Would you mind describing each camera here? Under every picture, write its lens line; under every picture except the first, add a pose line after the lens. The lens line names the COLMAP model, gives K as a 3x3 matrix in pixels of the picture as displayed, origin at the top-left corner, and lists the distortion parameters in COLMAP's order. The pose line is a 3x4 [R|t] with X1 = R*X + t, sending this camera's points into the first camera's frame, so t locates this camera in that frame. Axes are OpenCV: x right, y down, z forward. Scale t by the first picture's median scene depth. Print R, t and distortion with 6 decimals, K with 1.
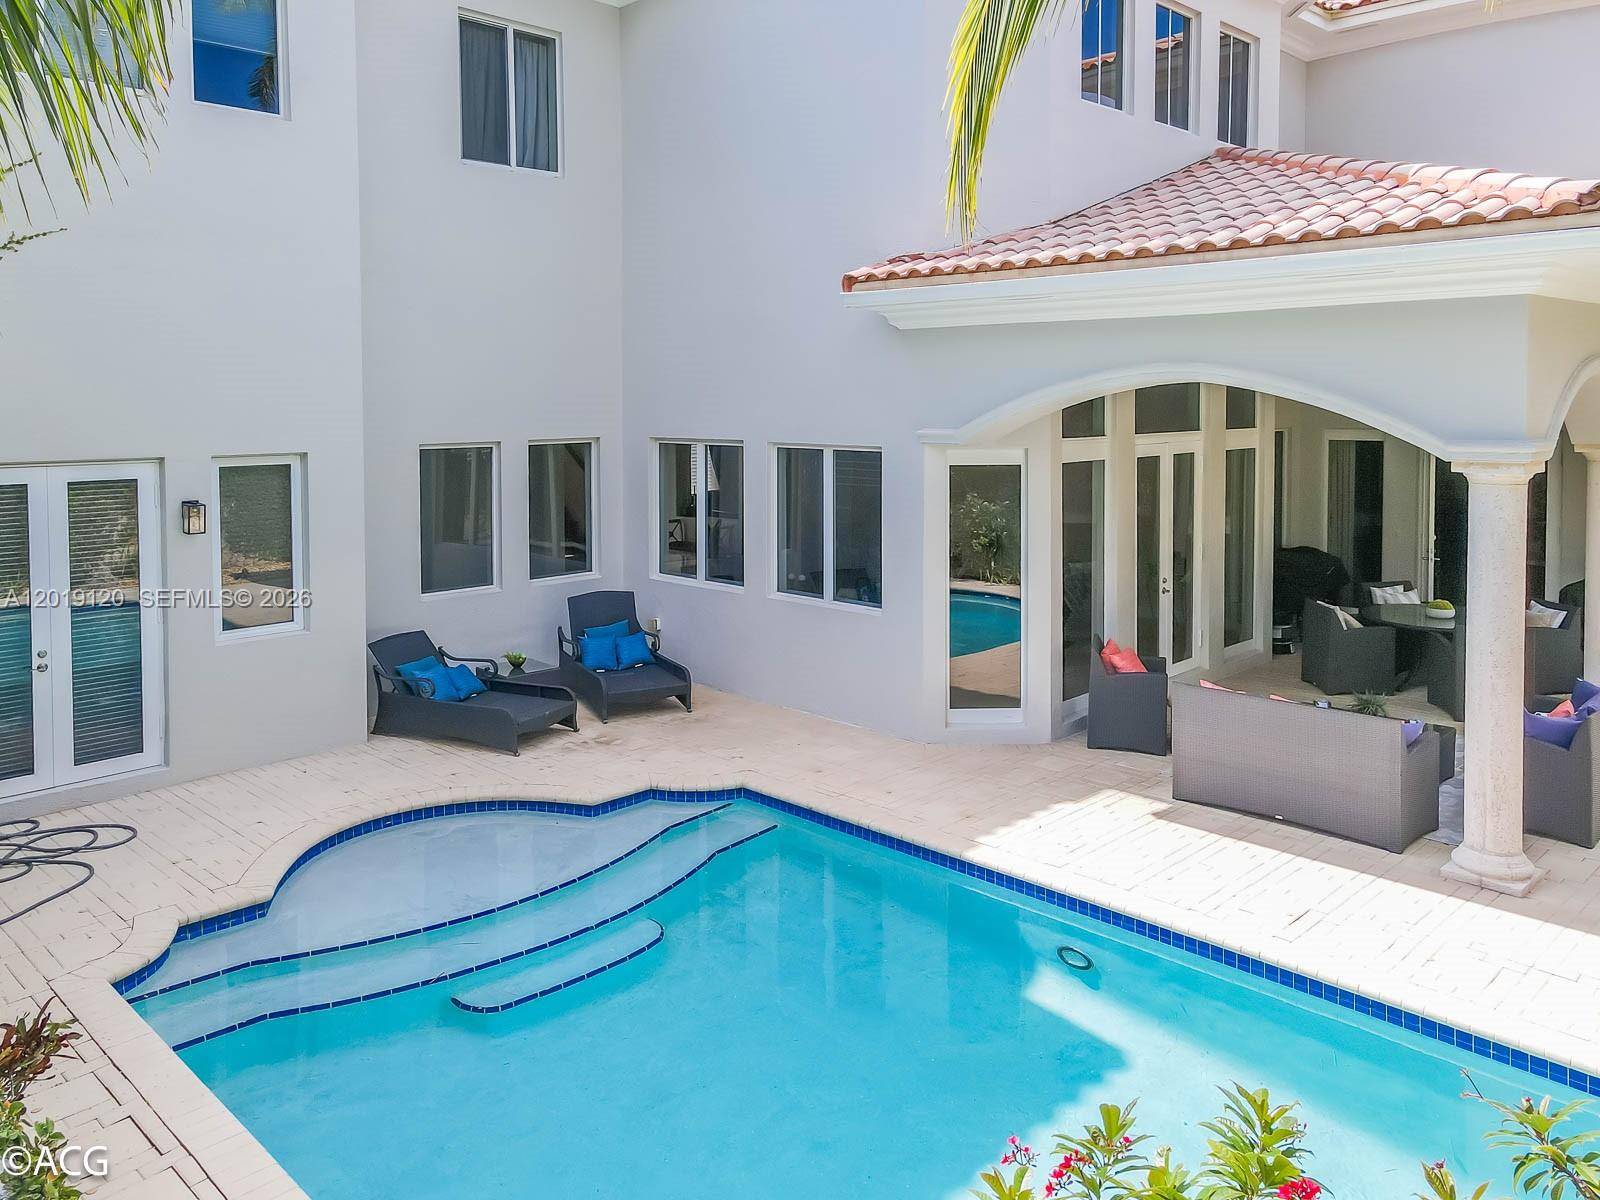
lens RADIAL K [[1140.0, 0, 800.2], [0, 1140.0, 600.0], [0, 0, 1]] dist [-0.001543, -0.000172]
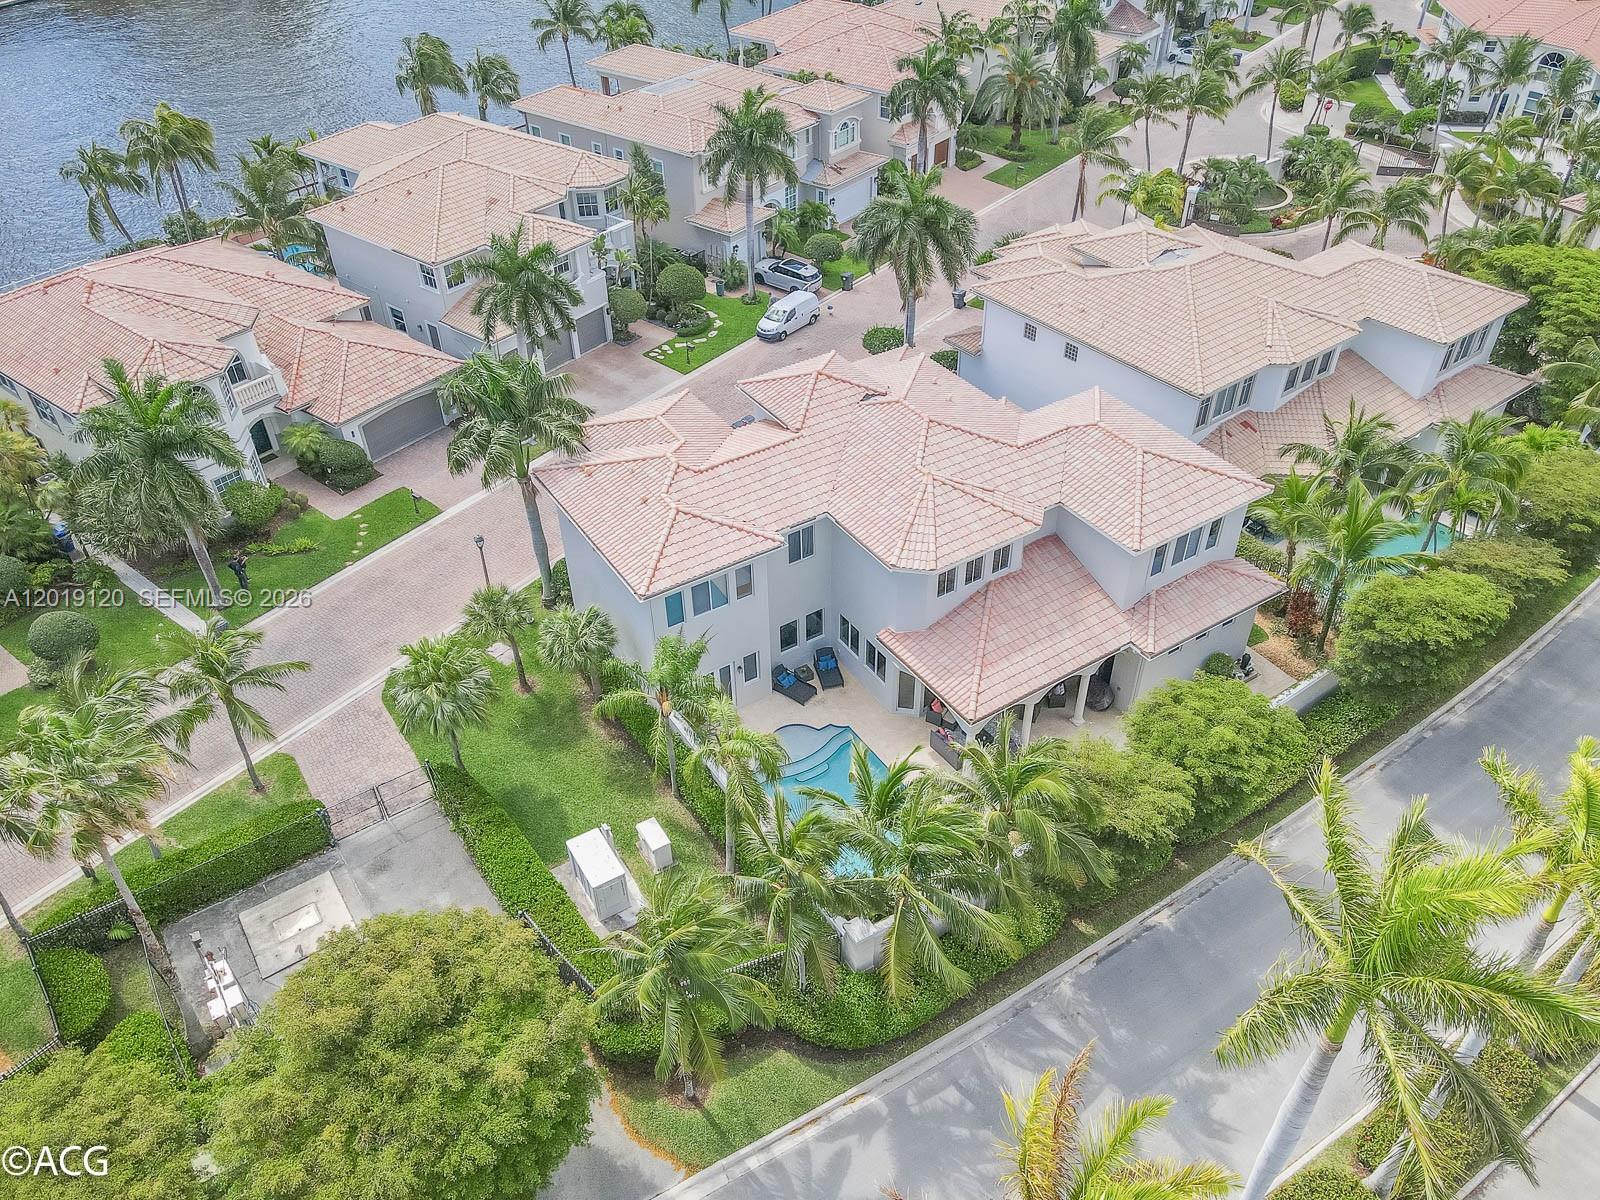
lens RADIAL K [[1140.0, 0, 800.7], [0, 1140.0, 599.6], [0, 0, 1]] dist [-0.001543, -0.000172]
pose [[0.971189, 0.134286, -0.196874, 0.502328], [0.013152, 0.794661, 0.606911, -2.539133], [0.237947, -0.592014, 0.770000, -1.977584]]
